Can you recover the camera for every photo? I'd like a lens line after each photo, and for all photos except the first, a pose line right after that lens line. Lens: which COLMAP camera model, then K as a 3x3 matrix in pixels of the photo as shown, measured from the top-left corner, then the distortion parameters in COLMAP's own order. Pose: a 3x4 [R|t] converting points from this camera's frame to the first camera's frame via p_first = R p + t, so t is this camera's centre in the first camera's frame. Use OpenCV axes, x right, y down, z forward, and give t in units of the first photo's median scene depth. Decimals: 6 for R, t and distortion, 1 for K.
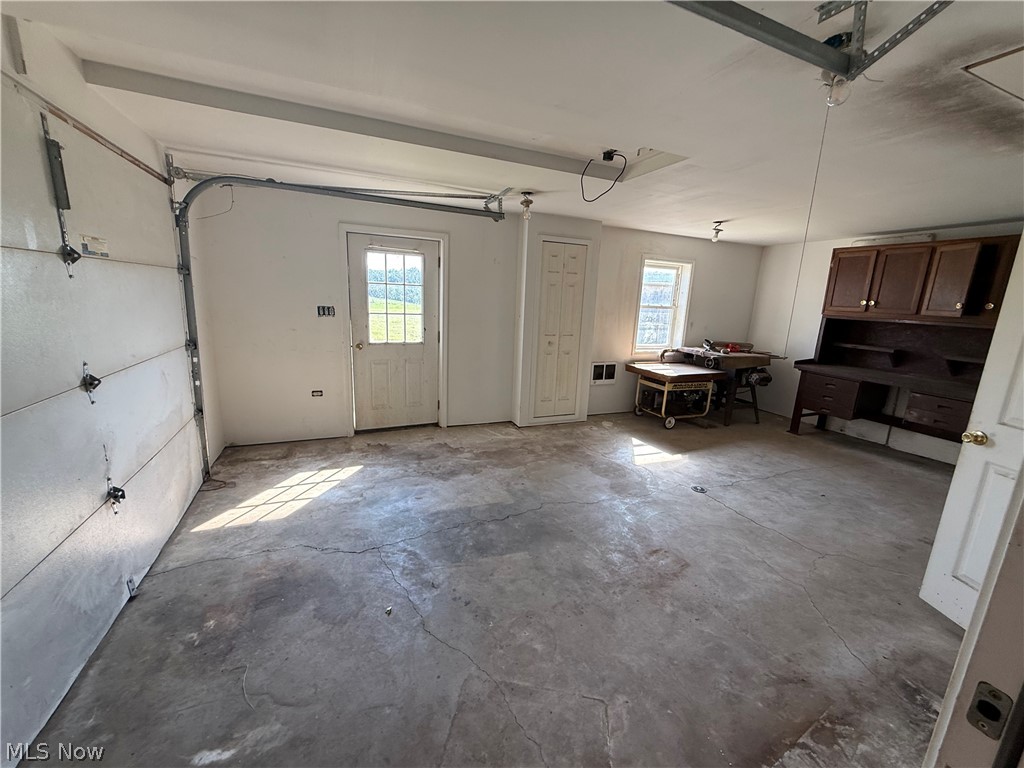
lens RADIAL K [[408.3, 0, 507.6], [0, 408.3, 384.6], [0, 0, 1]] dist [0.014896, -0.000037]
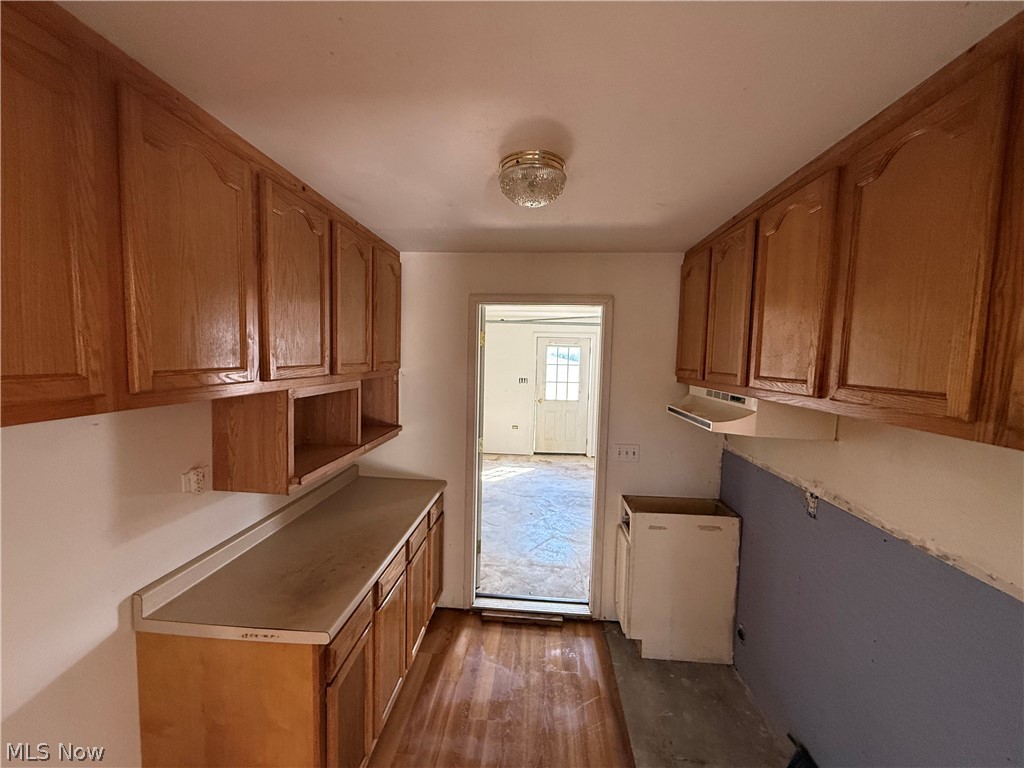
lens RADIAL K [[408.3, 0, 511.6], [0, 408.3, 384.7], [0, 0, 1]] dist [0.014896, -0.000037]
pose [[0.890685, 0.012736, -0.454442, 0.322954], [-0.083546, 0.987169, -0.136080, 0.084887], [0.446878, 0.159171, 0.880321, -0.589212]]
